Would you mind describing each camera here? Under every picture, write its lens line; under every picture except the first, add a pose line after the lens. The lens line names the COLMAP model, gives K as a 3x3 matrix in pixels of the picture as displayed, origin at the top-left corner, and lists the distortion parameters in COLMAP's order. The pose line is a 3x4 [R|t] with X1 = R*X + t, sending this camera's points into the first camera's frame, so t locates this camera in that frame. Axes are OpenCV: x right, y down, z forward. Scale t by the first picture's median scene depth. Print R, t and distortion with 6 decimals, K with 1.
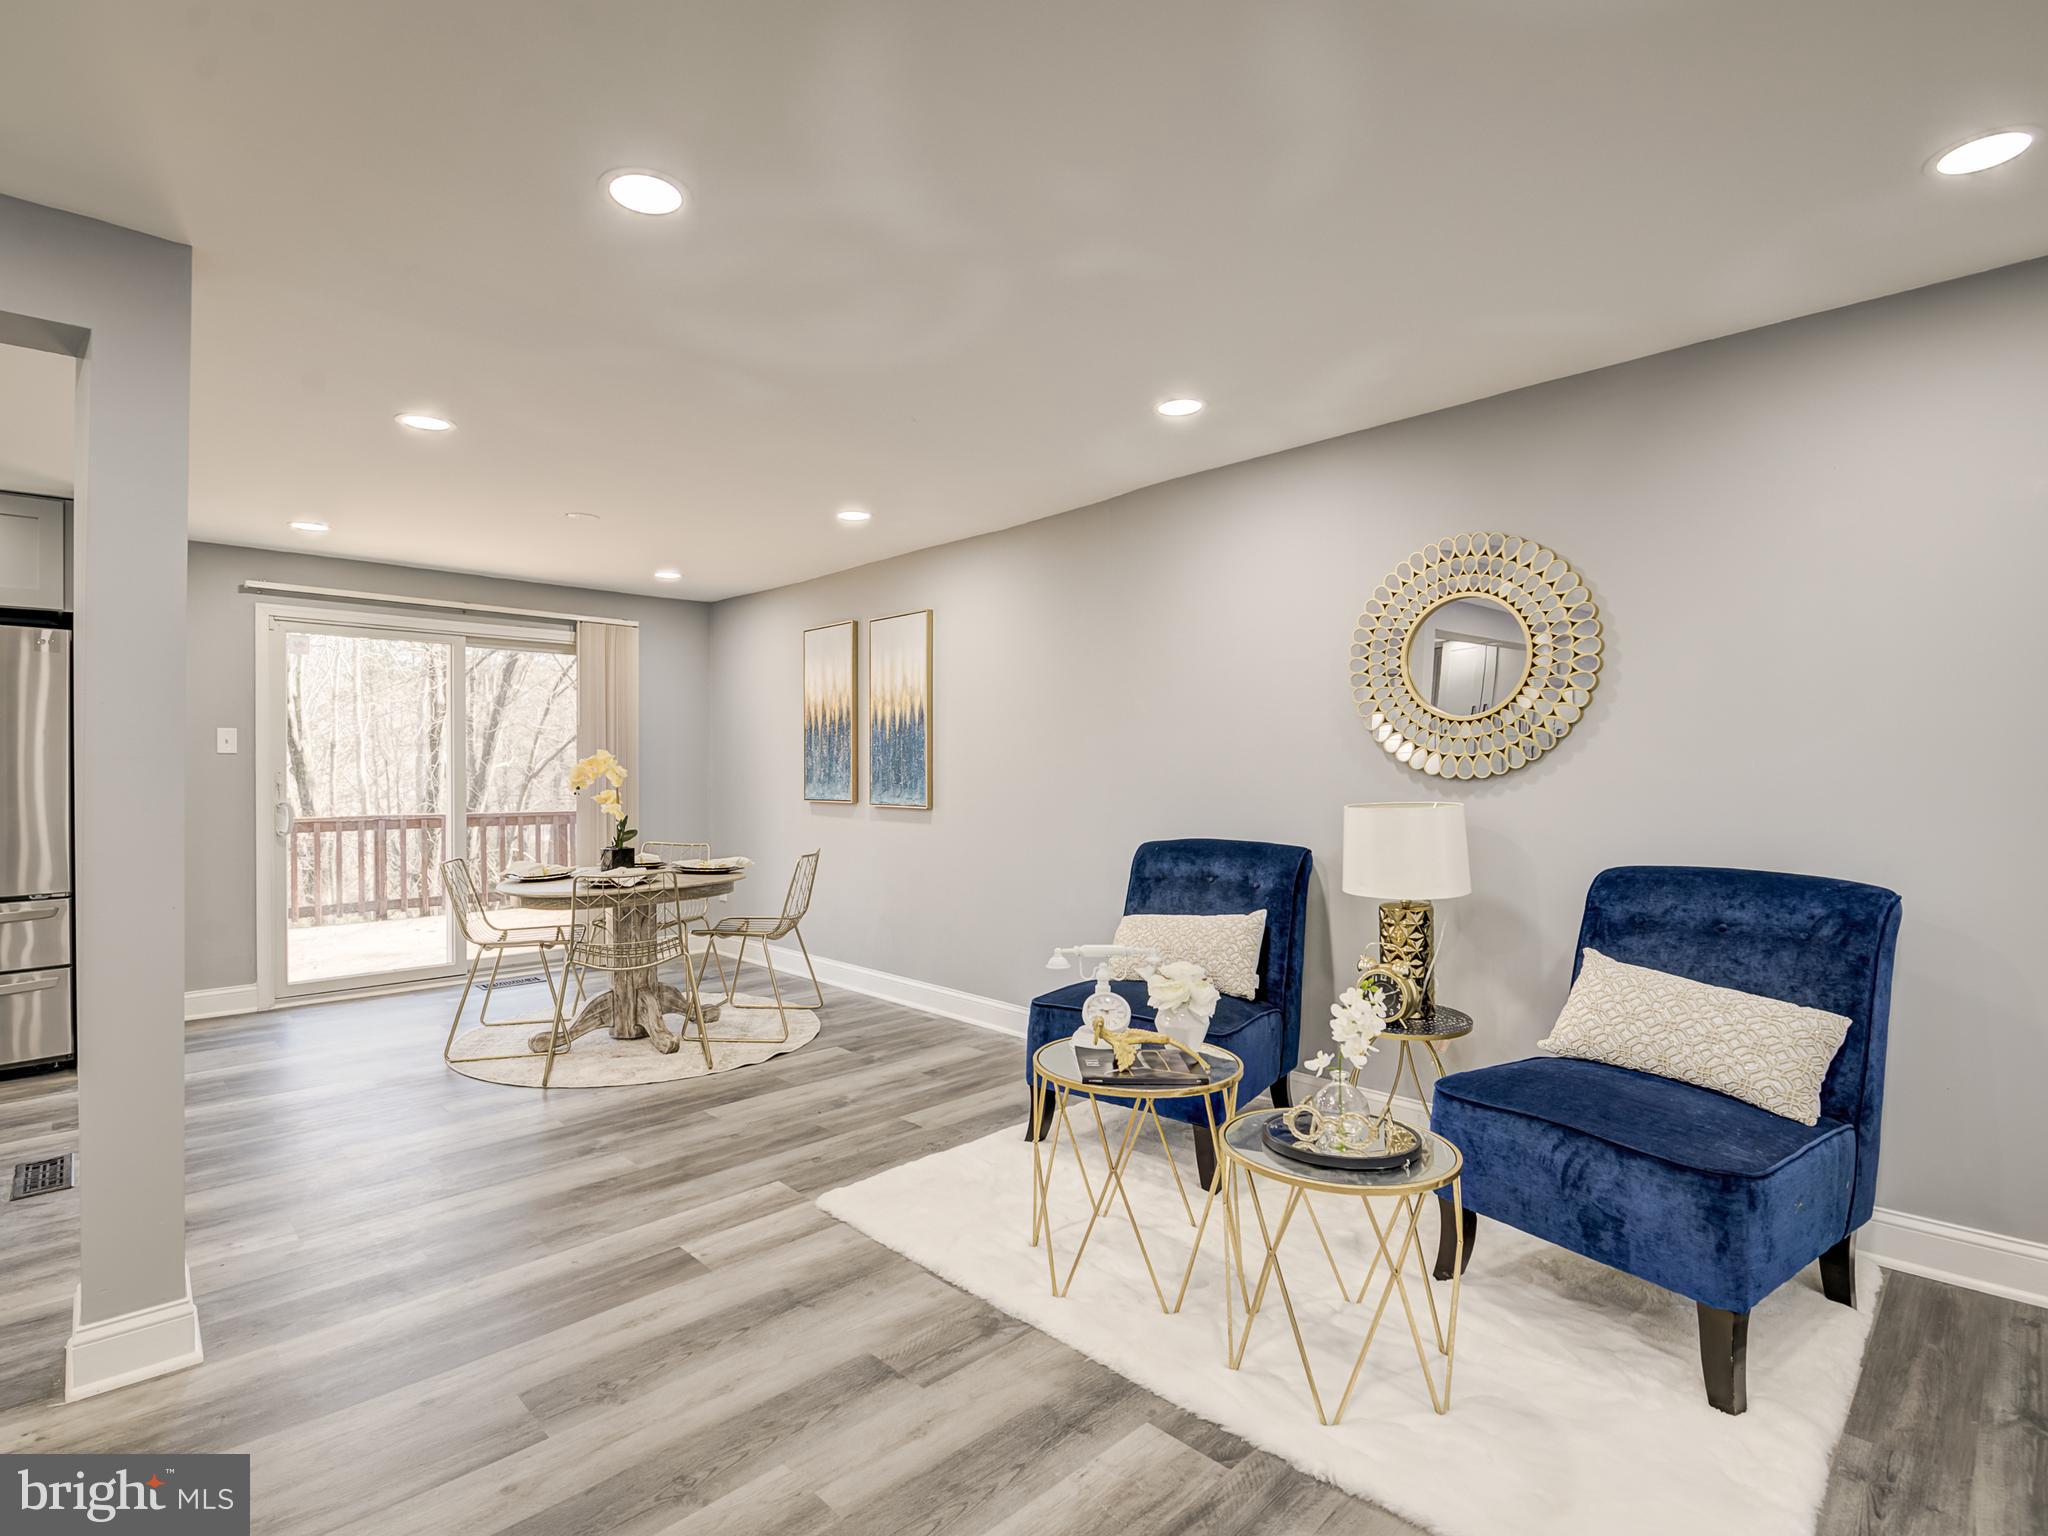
lens RADIAL K [[998.2, 0, 1009.5], [0, 998.2, 774.7], [0, 0, 1]] dist [-0.000597, -0.011521]
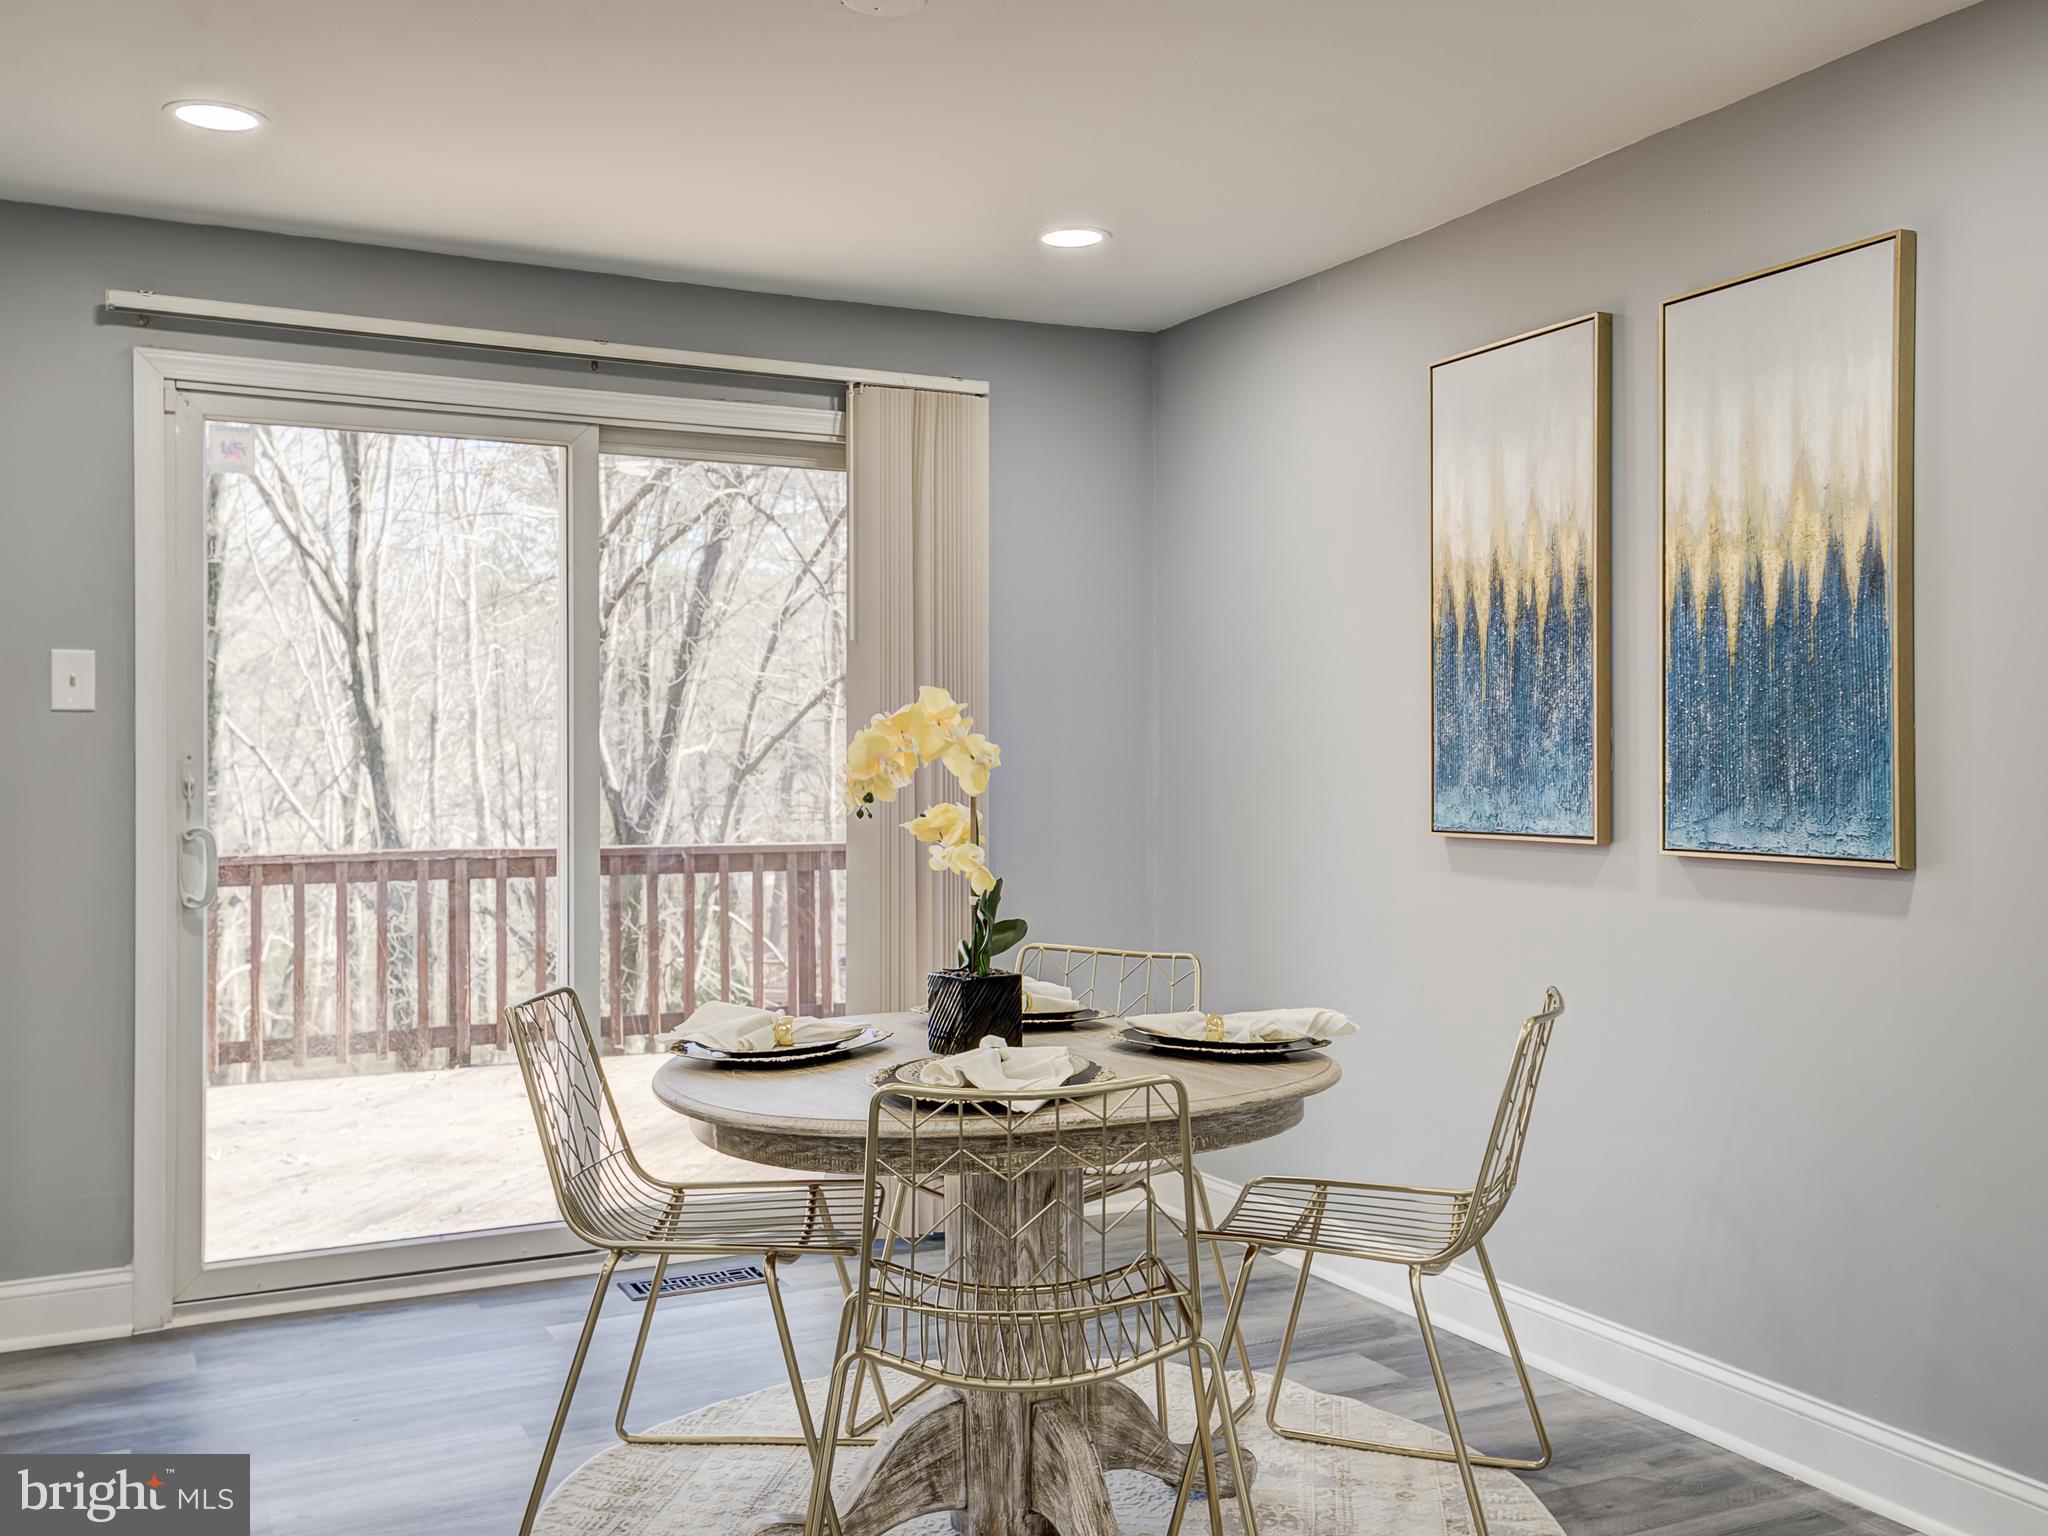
lens RADIAL K [[1885.4, 0, 1024.0], [0, 1885.4, 768.0], [0, 0, 1]] dist [0.028994, 0.004850]
pose [[0.955282, 0.000625, -0.295696, -0.199778], [-0.000900, 0.999999, -0.000794, 0.003759], [0.295695, 0.001025, 0.955282, 0.417117]]
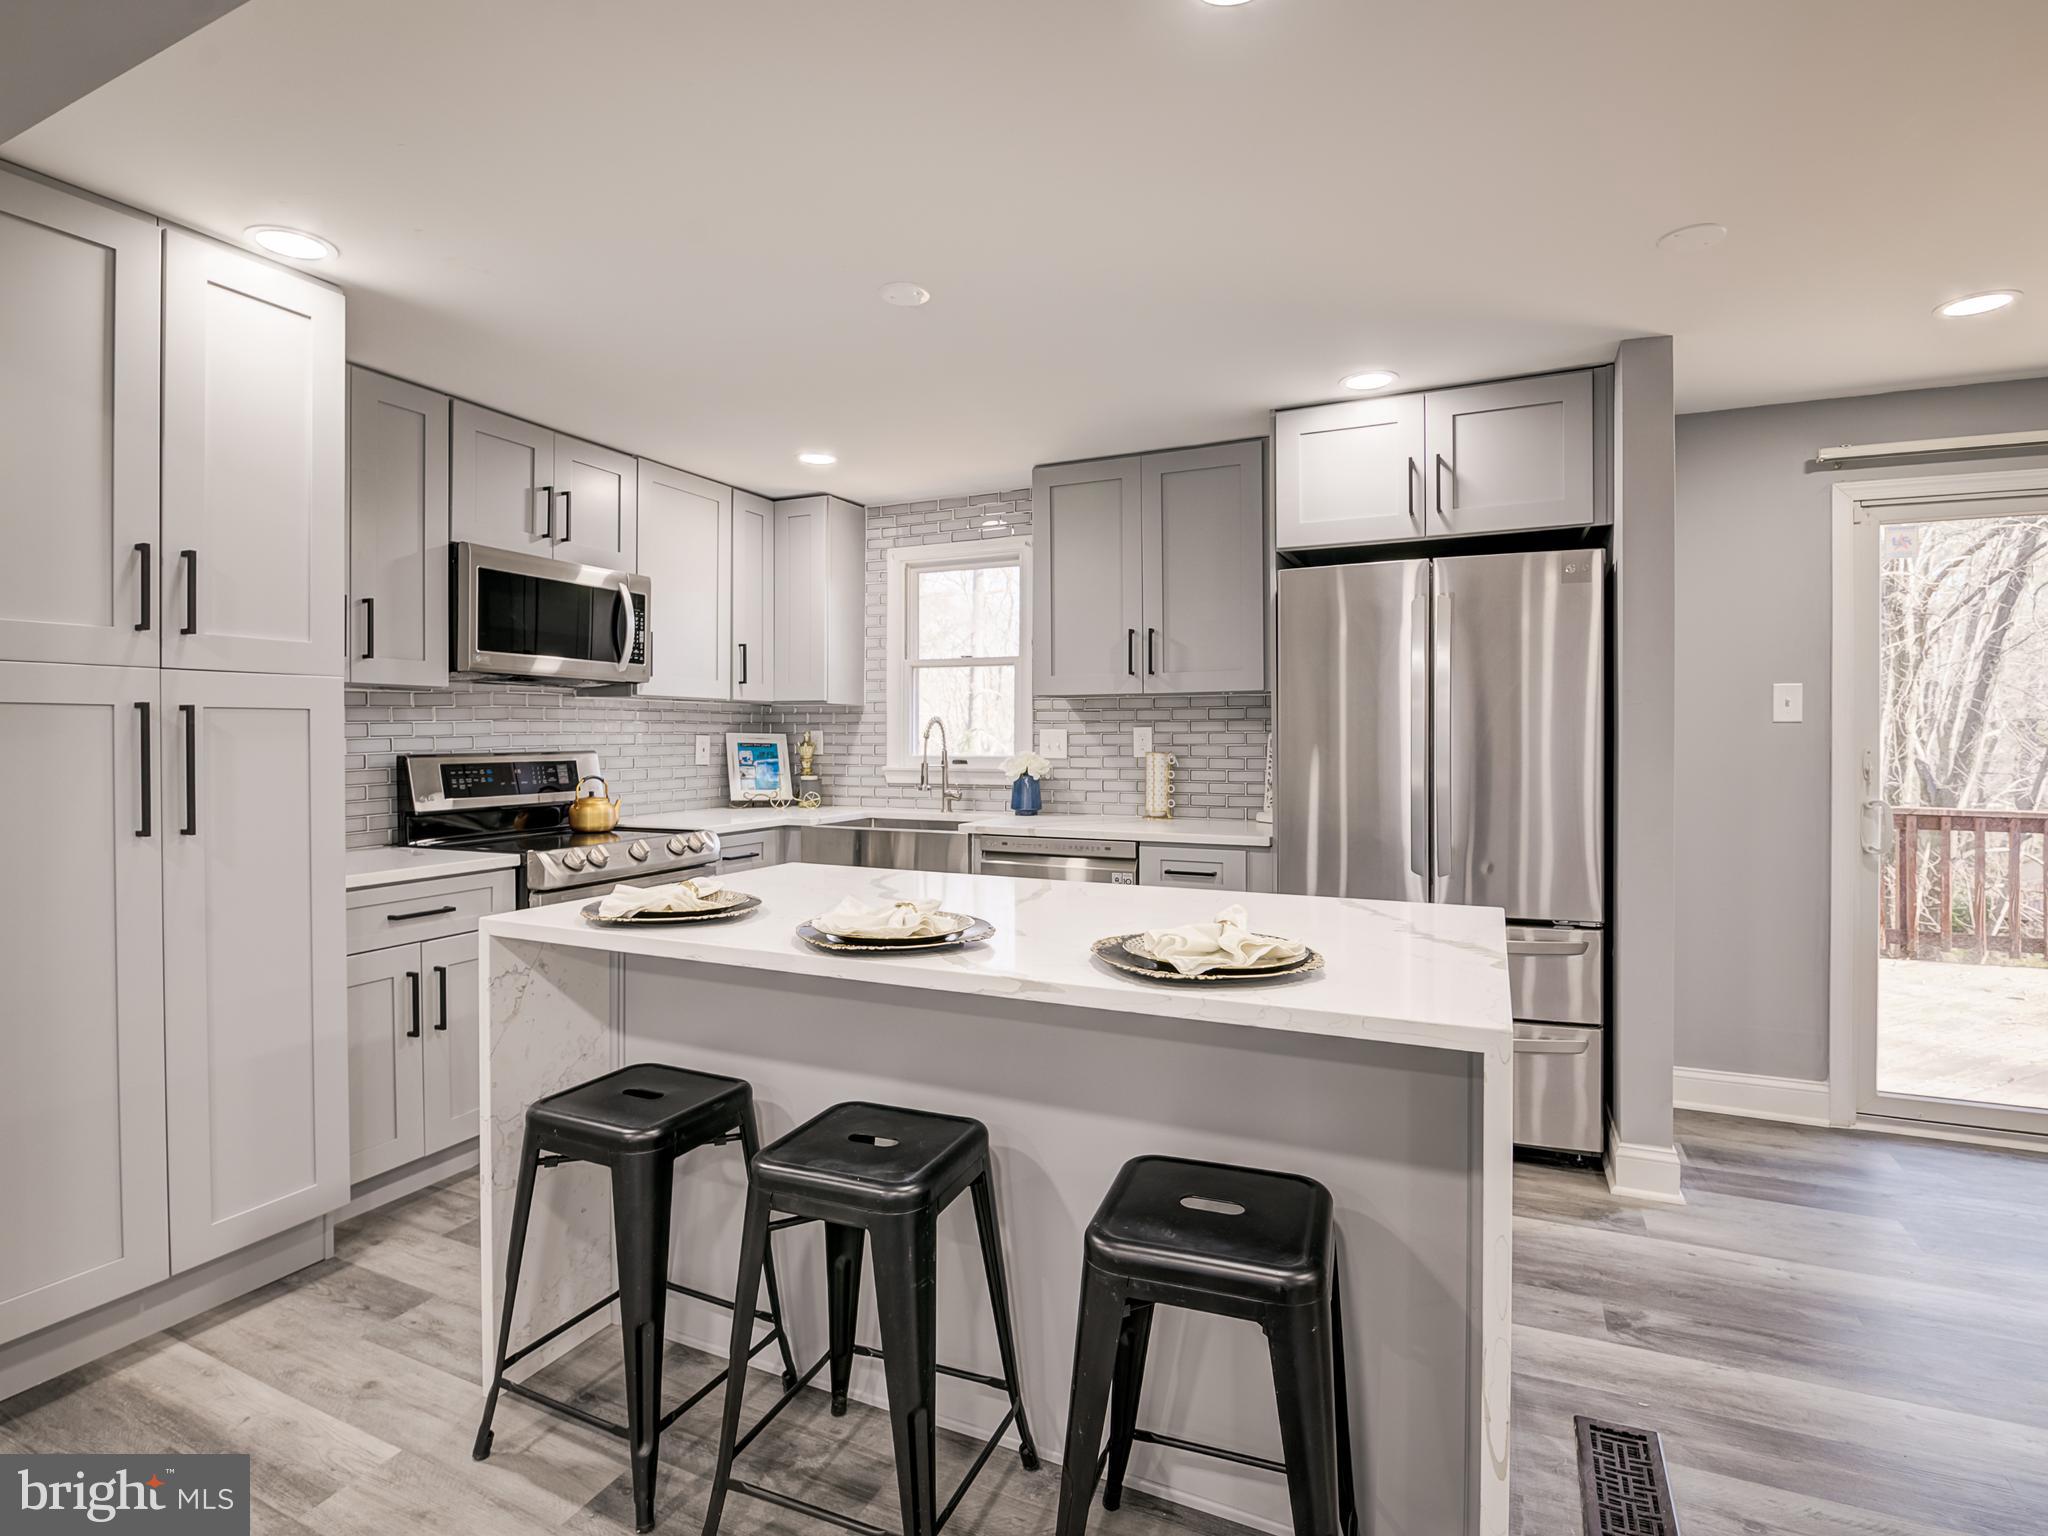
lens RADIAL K [[1016.3, 0, 1010.4], [0, 1016.3, 744.5], [0, 0, 1]] dist [-0.000864, -0.013464]
pose [[0.357273, 0.009530, -0.933952, -0.406615], [-0.006013, 0.999951, 0.007903, -0.009711], [0.933981, 0.002792, 0.357312, 0.330205]]
